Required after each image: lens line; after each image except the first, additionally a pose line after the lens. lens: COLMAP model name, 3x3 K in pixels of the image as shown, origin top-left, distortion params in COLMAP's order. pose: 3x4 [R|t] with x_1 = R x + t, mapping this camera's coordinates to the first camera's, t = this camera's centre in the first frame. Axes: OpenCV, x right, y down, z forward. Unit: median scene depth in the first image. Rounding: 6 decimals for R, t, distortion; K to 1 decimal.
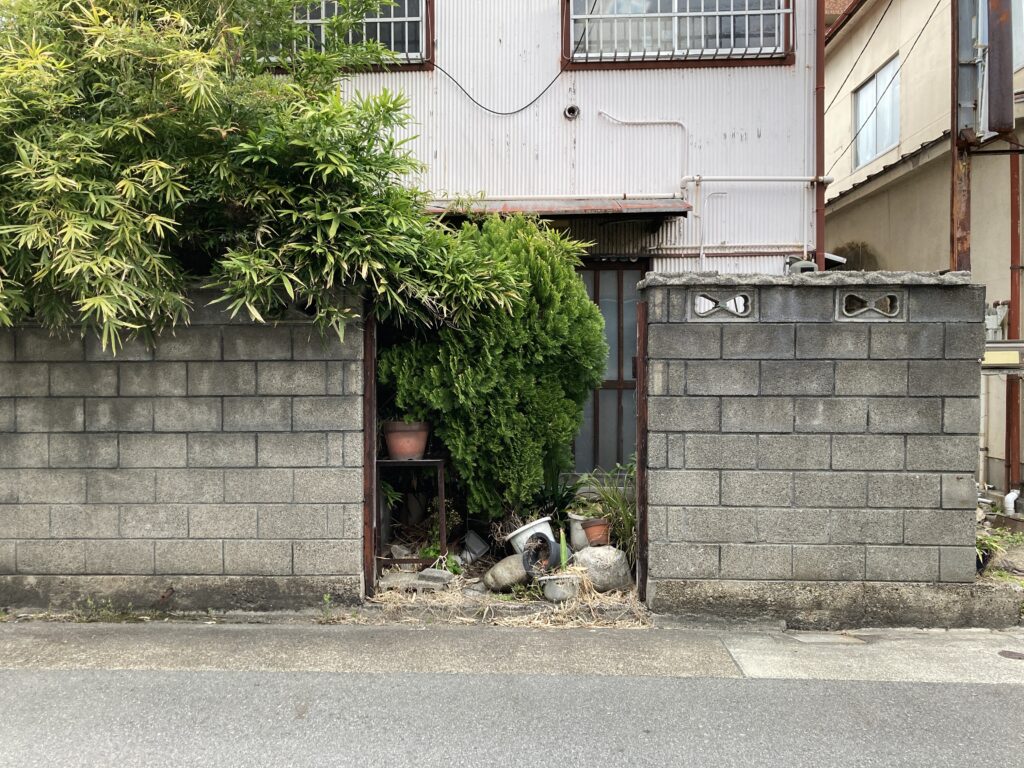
lens RADIAL K [[848.9, 0, 511.1], [0, 848.9, 383.1], [0, 0, 1]] dist [0.006778, -0.003018]
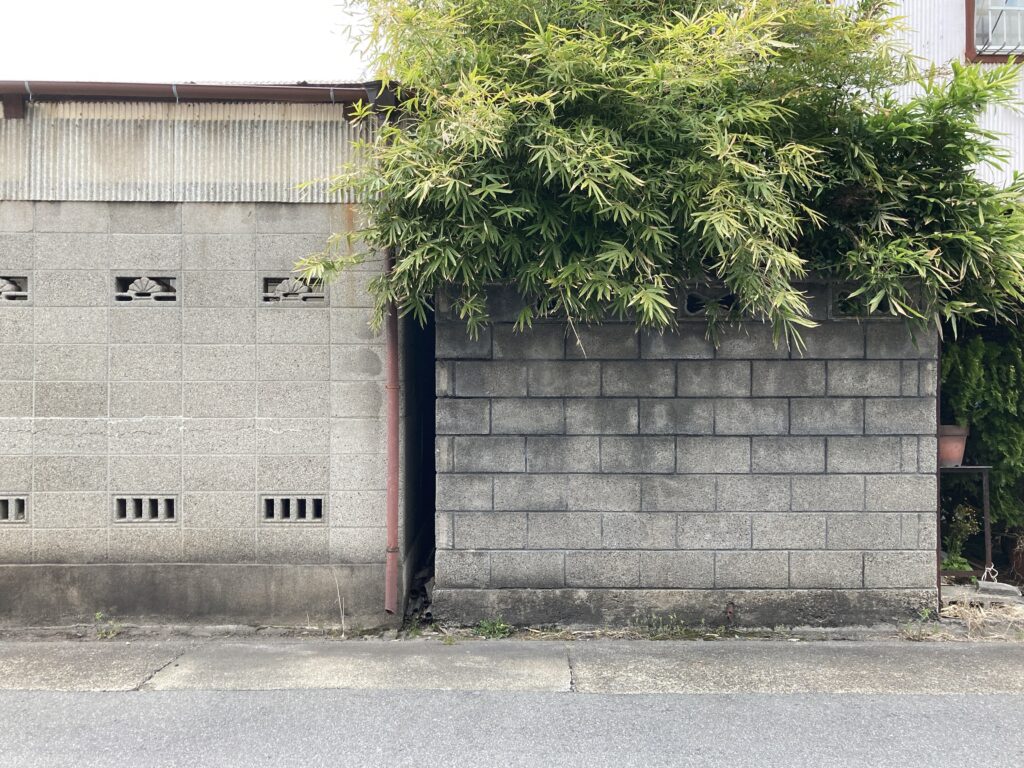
lens RADIAL K [[848.9, 0, 514.7], [0, 848.9, 381.1], [0, 0, 1]] dist [0.006778, -0.003018]
pose [[0.999531, 0.004747, 0.030269, -0.670303], [-0.004357, 0.999907, -0.012947, 0.011135], [-0.030328, 0.012809, 0.999458, 0.071792]]
